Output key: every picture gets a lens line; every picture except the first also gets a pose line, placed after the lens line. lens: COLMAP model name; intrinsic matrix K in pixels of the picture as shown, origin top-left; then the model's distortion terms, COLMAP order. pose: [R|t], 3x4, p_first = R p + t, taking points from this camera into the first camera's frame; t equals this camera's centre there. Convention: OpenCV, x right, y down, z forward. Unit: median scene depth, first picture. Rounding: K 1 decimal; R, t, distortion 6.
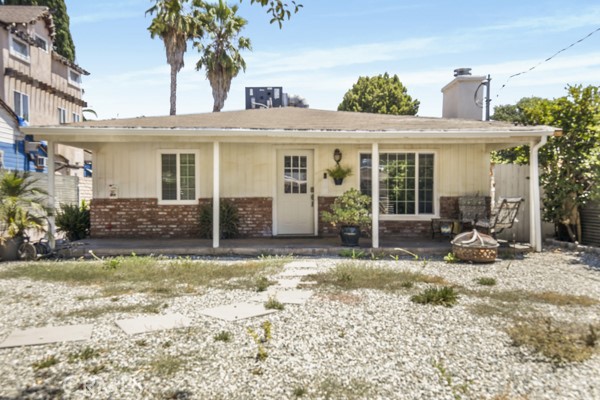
lens RADIAL K [[514.1, 0, 299.5], [0, 514.1, 198.9], [0, 0, 1]] dist [-0.003191, -0.000399]
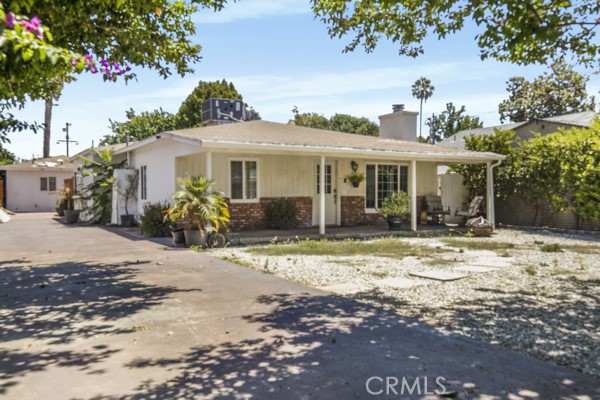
lens RADIAL K [[514.1, 0, 300.2], [0, 514.1, 199.0], [0, 0, 1]] dist [-0.003191, -0.000399]
pose [[0.881882, -0.005066, 0.471443, -0.694831], [0.000384, 0.999950, 0.010026, -0.010162], [-0.471470, -0.008661, 0.881839, -0.139167]]
